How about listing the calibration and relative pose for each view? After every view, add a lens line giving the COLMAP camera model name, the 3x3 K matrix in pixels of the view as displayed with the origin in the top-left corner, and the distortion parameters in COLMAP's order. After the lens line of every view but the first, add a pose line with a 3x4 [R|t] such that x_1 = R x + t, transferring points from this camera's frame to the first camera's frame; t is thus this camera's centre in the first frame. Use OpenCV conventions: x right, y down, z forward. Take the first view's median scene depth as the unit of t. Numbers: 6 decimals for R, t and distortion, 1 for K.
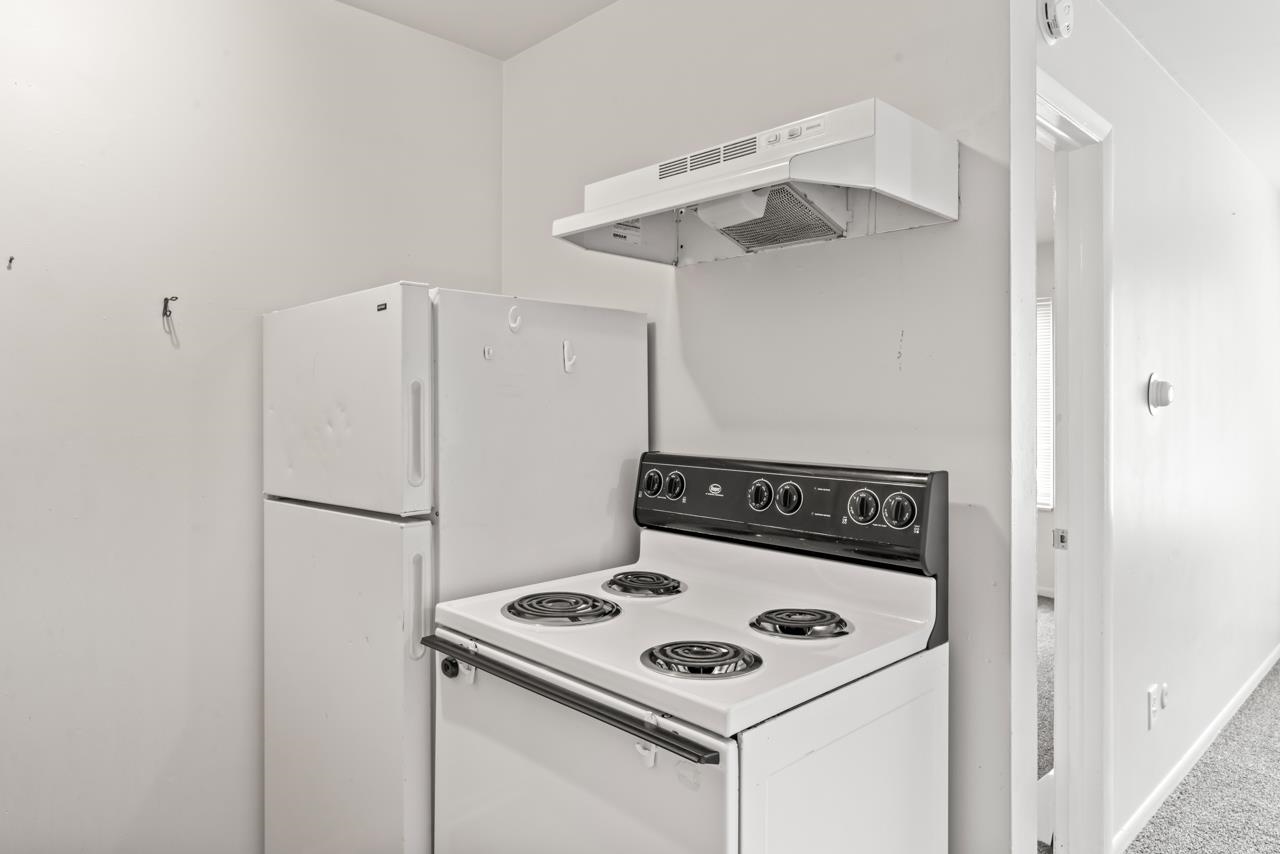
lens RADIAL K [[799.8, 0, 629.3], [0, 799.8, 401.4], [0, 0, 1]] dist [-0.005620, -0.001025]
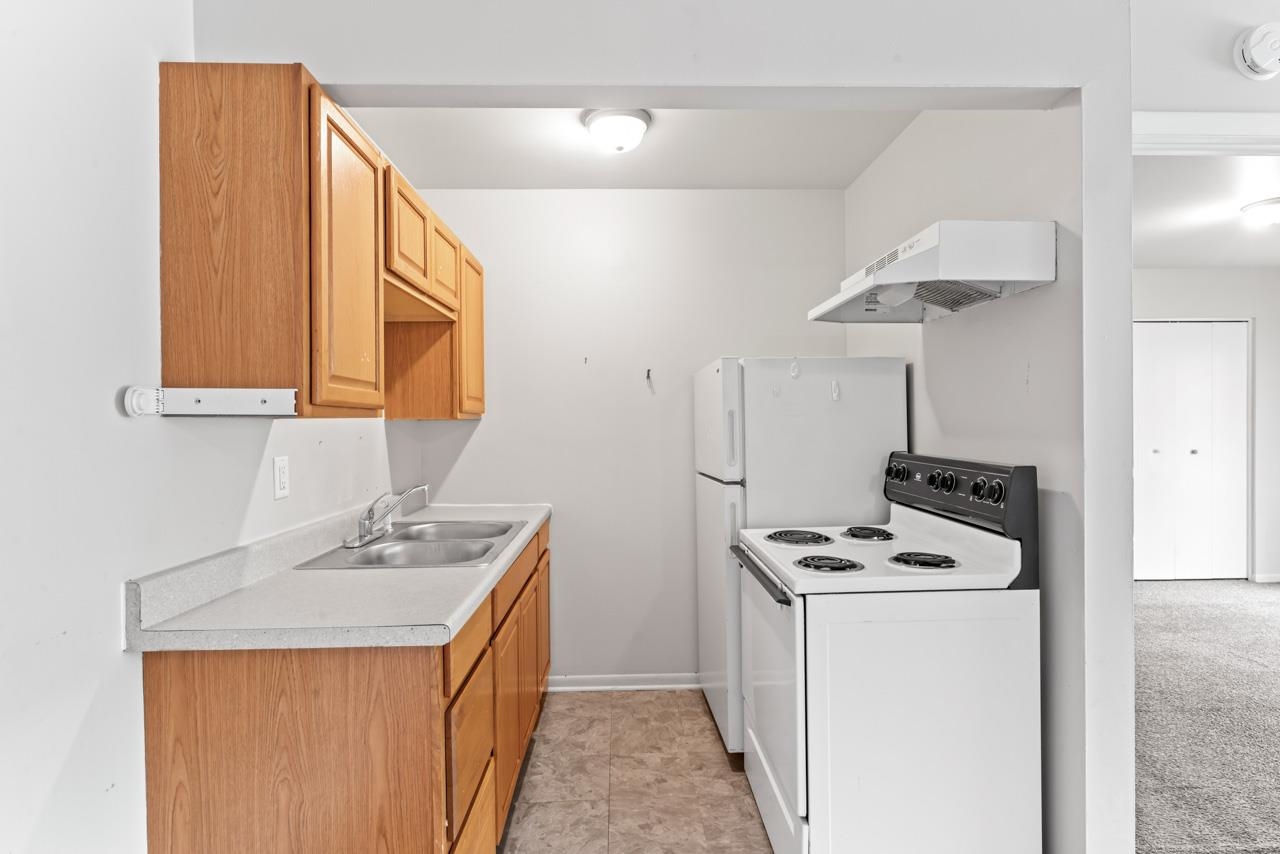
lens RADIAL K [[654.0, 0, 642.0], [0, 654.0, 427.3], [0, 0, 1]] dist [0.002686, 0.001418]
pose [[0.747034, -0.005324, -0.664764, 0.550444], [0.014764, 0.999854, 0.008583, 0.000548], [0.664621, -0.016227, 0.747004, -0.255372]]
